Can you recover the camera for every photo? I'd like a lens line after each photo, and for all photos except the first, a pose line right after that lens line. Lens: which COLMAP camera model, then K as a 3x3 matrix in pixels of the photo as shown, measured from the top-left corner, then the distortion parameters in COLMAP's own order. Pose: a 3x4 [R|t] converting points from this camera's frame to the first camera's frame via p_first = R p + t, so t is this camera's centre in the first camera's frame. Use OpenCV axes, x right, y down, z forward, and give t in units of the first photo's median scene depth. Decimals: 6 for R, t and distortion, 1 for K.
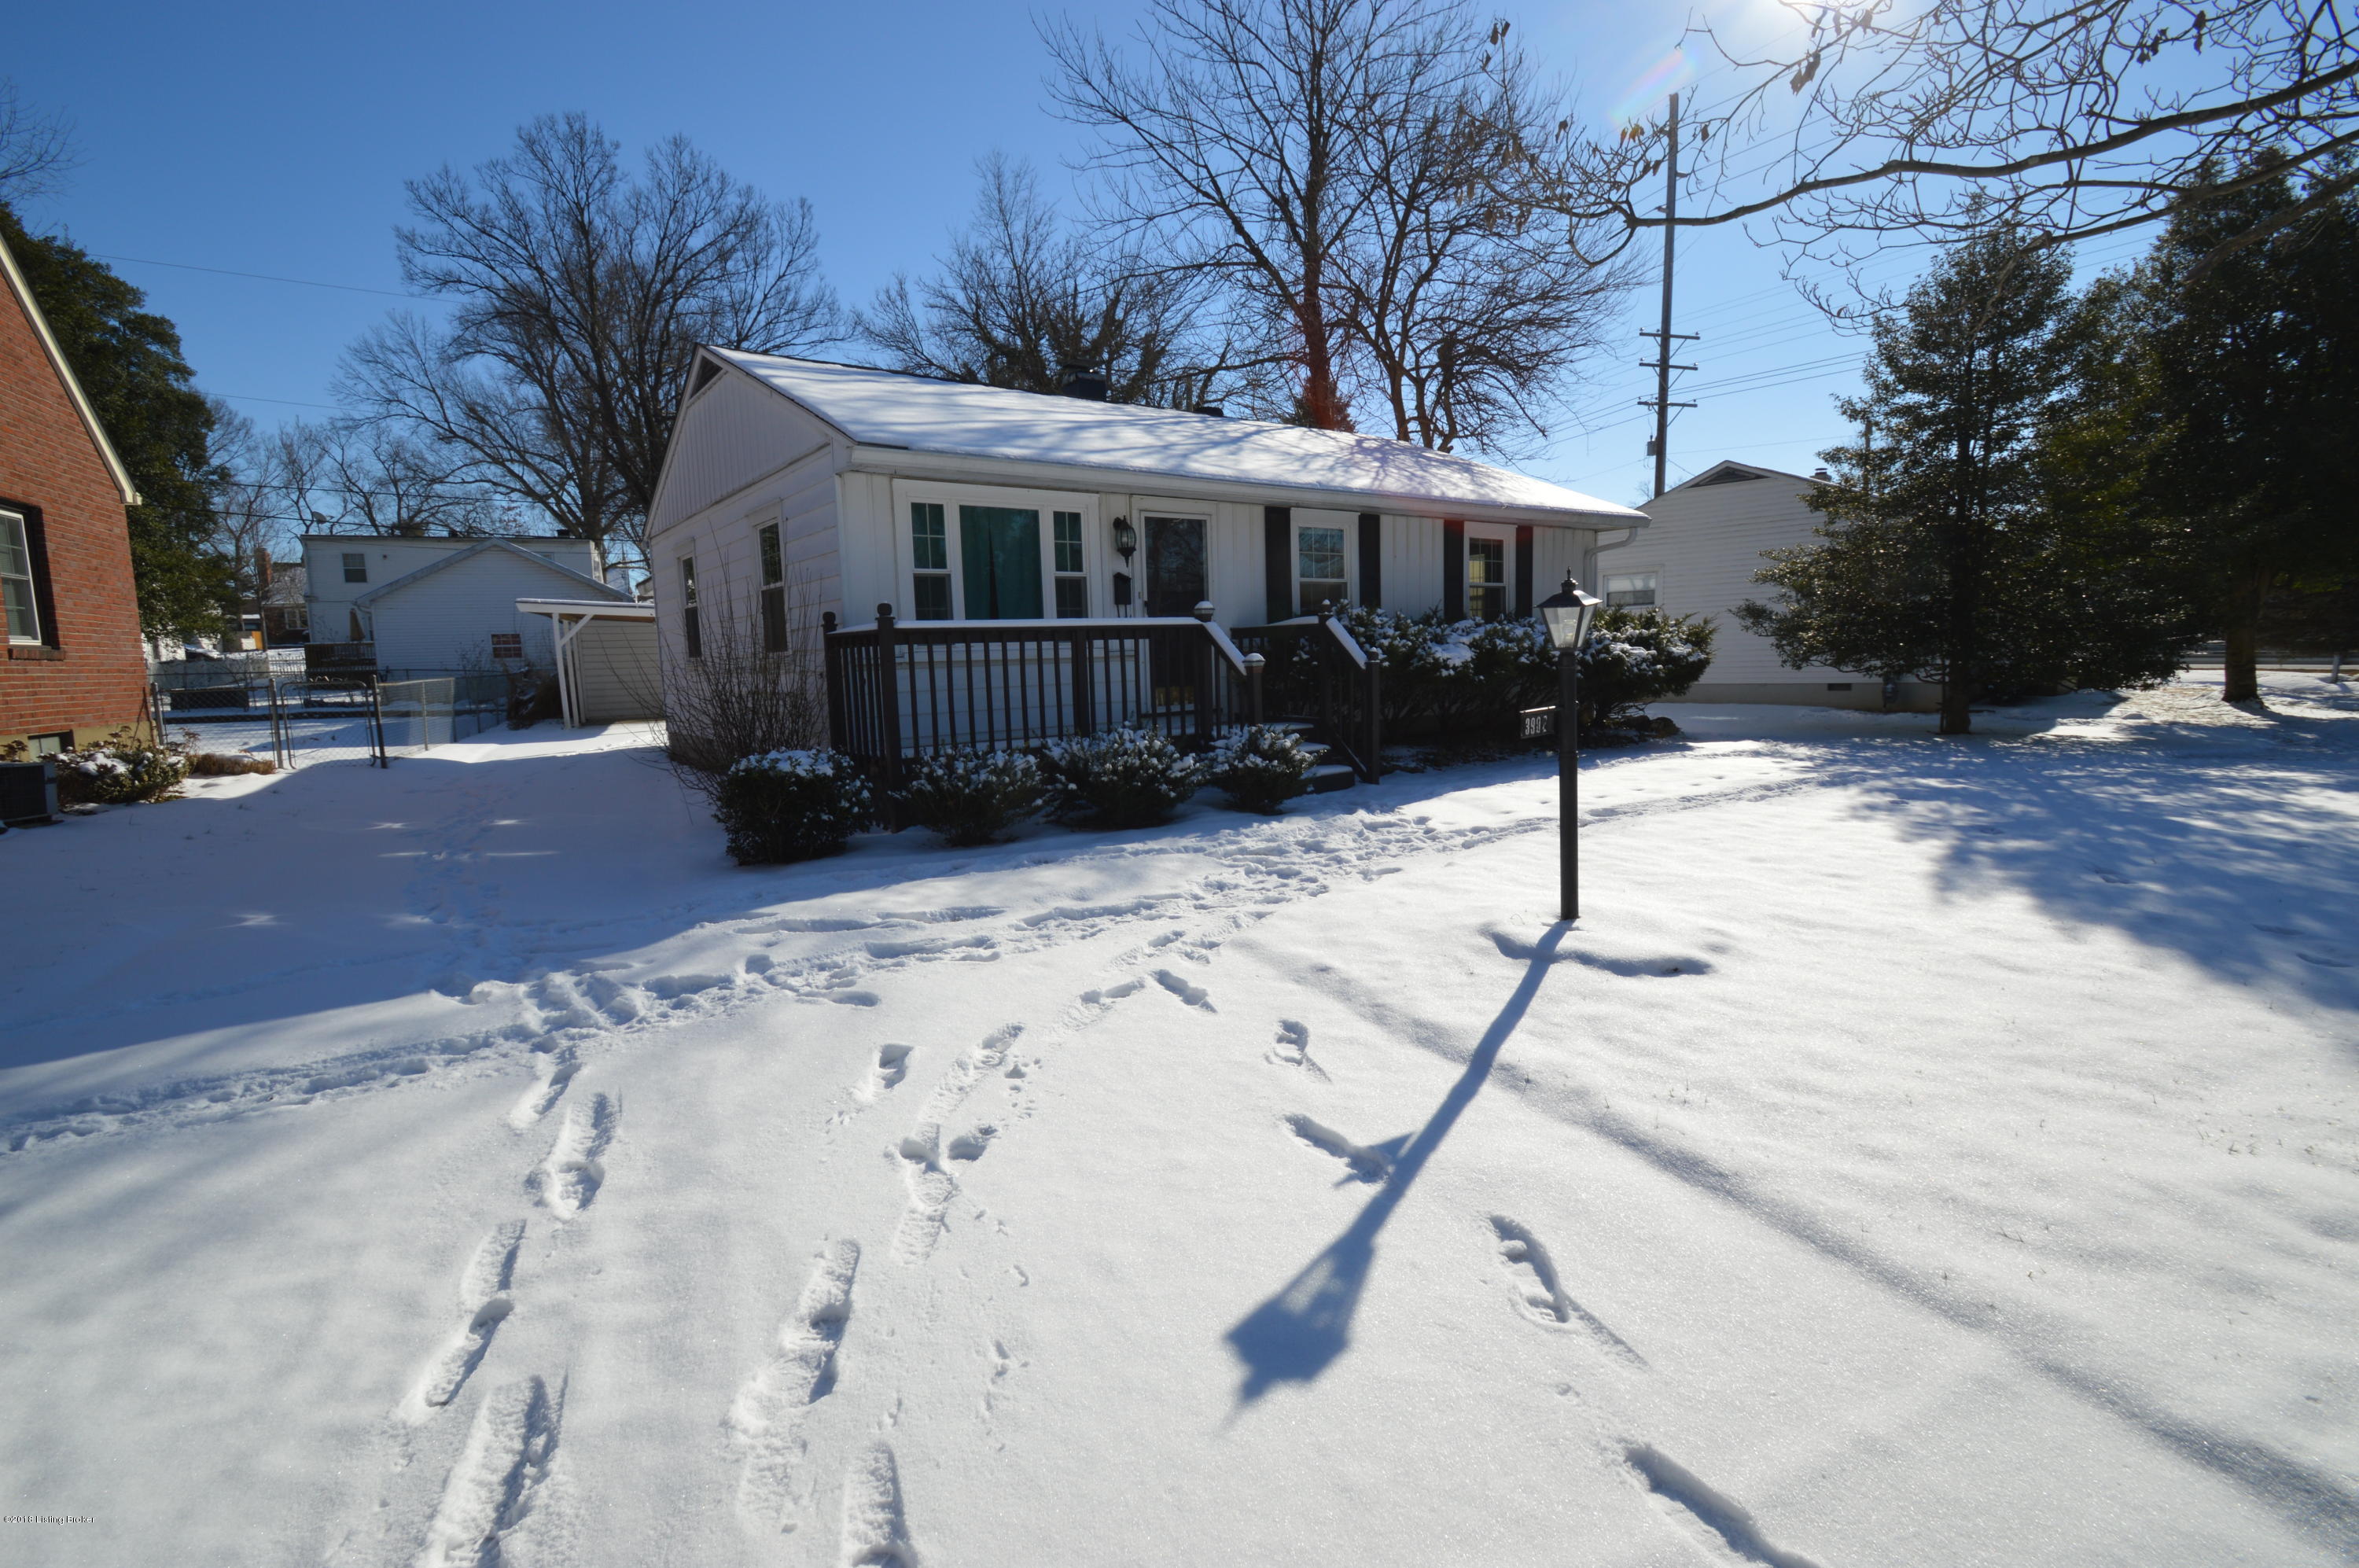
lens RADIAL K [[1047.8, 0, 1168.2], [0, 1047.8, 789.5], [0, 0, 1]] dist [0.002734, -0.011194]
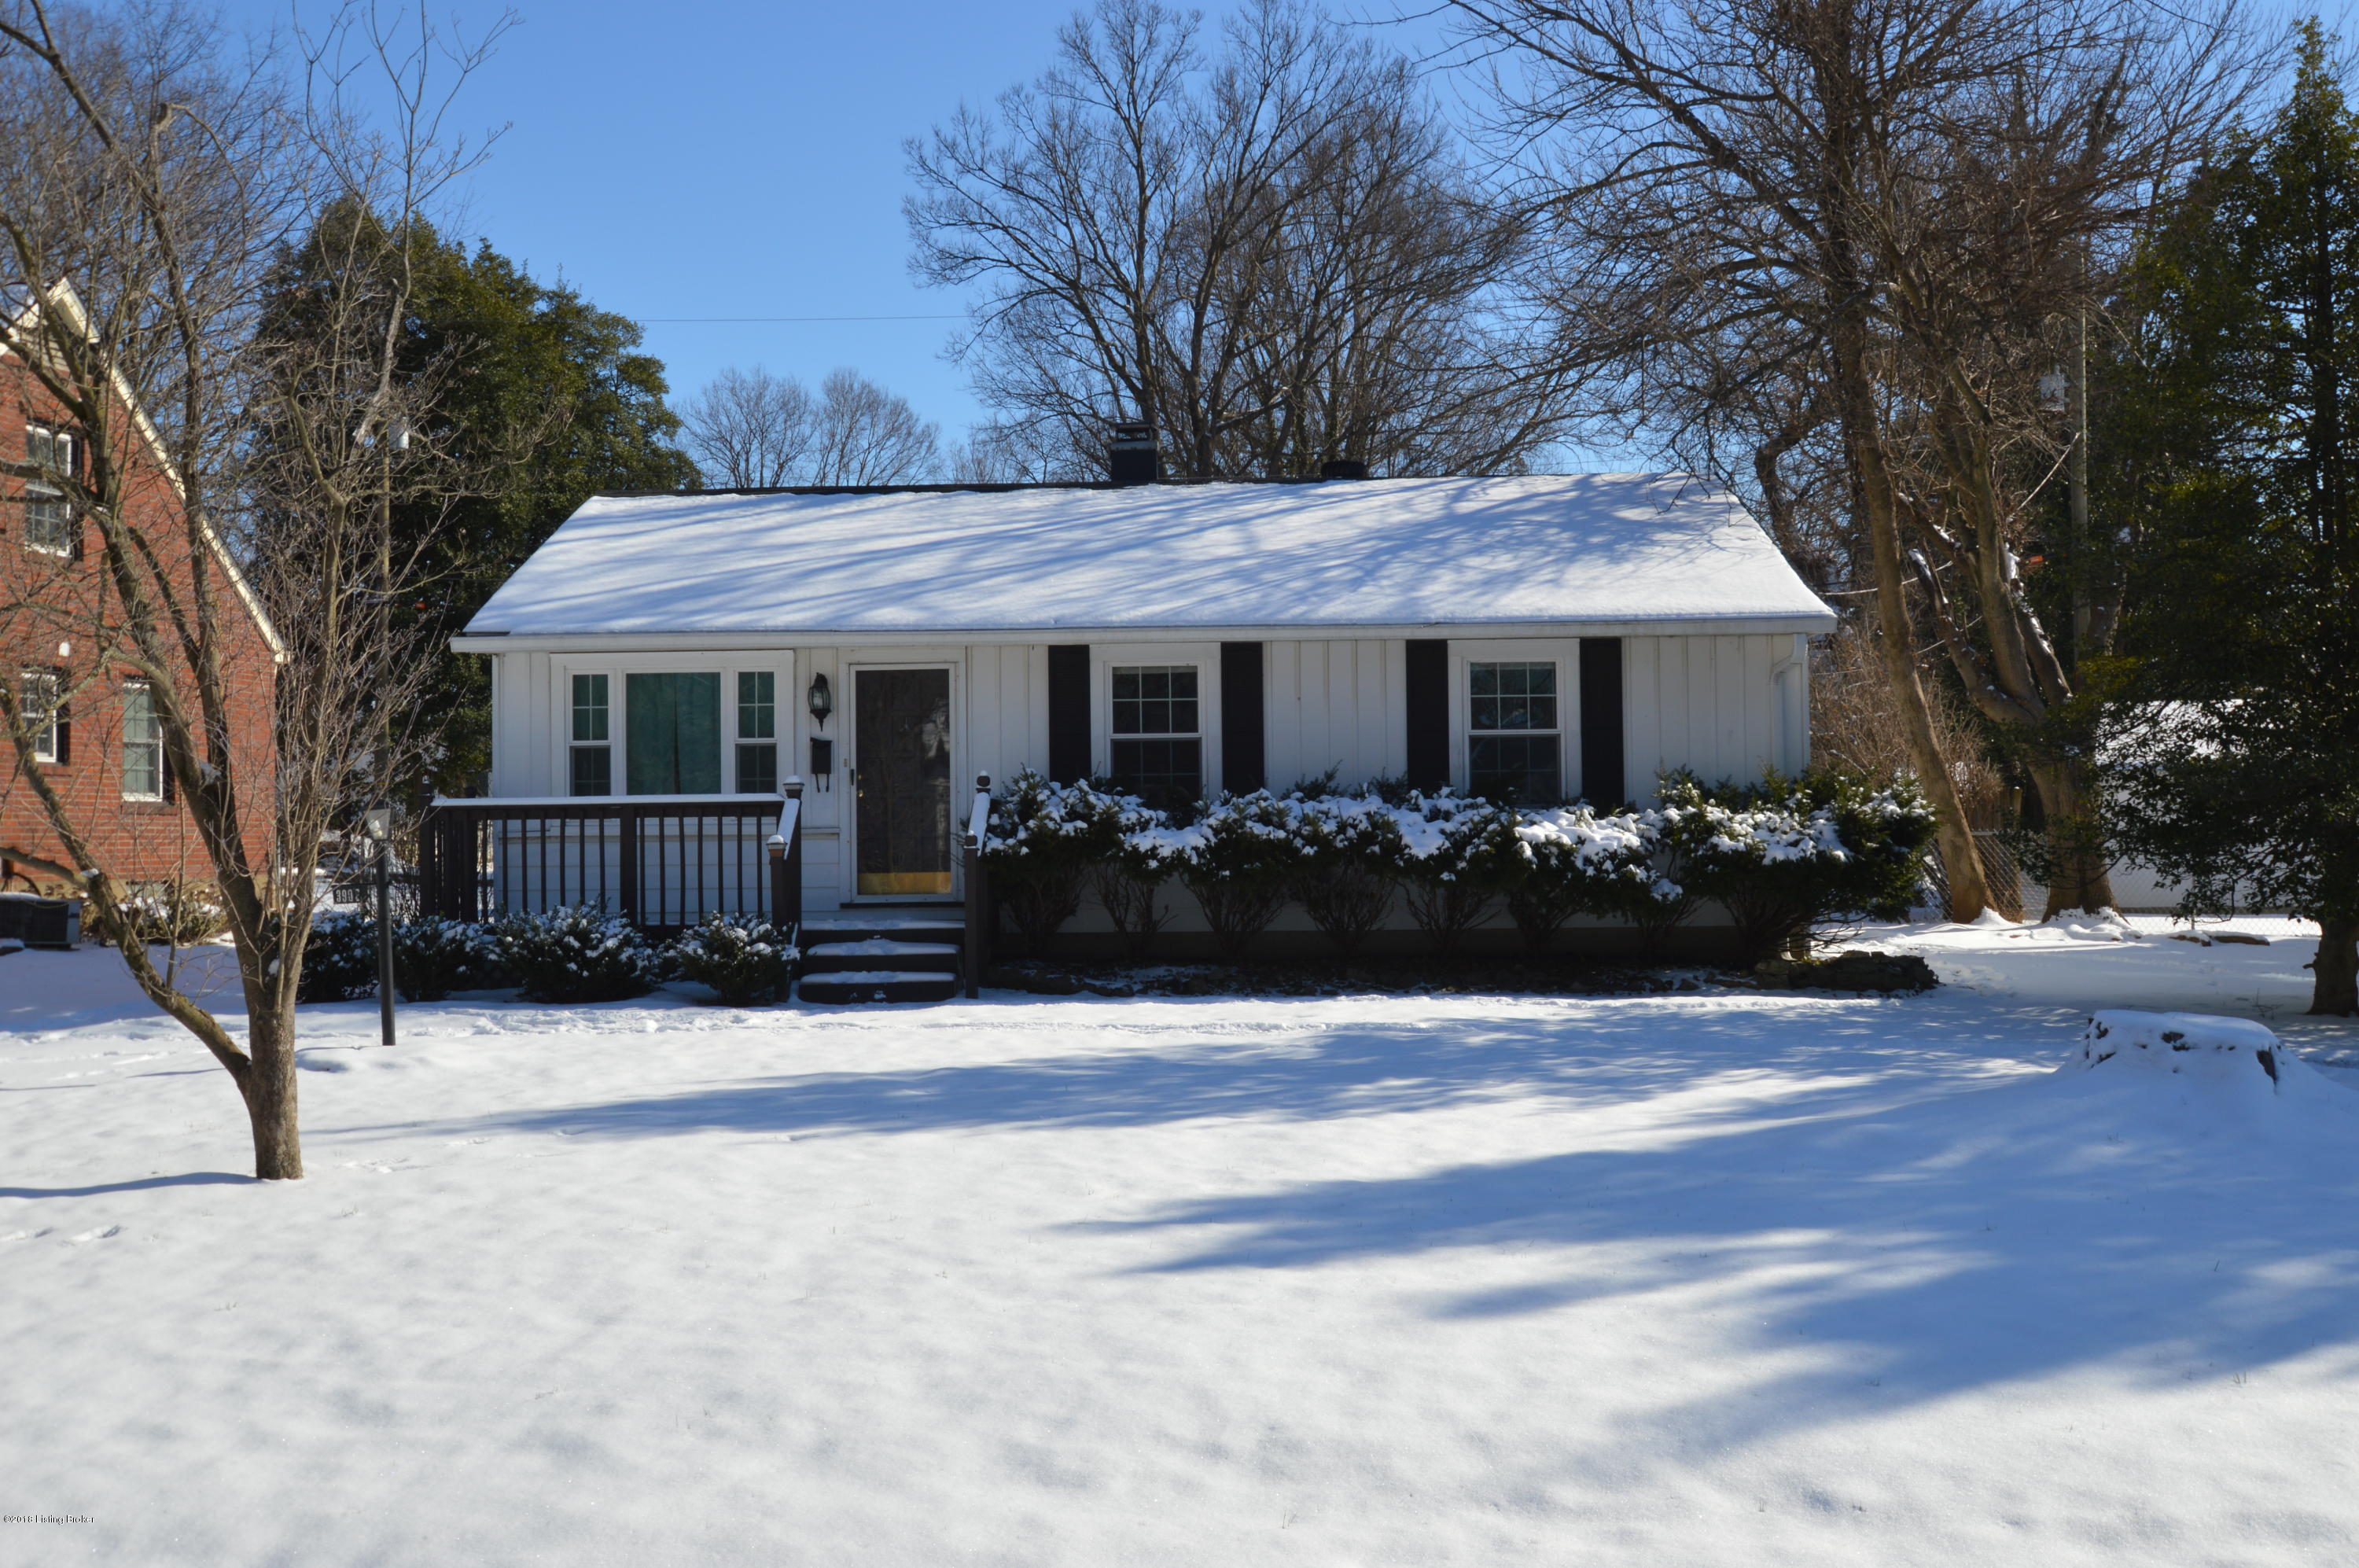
lens RADIAL K [[2398.9, 0, 1179.5], [0, 2398.9, 784.0], [0, 0, 1]] dist [-0.066534, -0.024280]
pose [[0.794123, 0.008223, -0.607702, 1.533414], [-0.090054, 0.990463, -0.104278, 0.009411], [0.601048, 0.137536, 0.787290, -0.399160]]
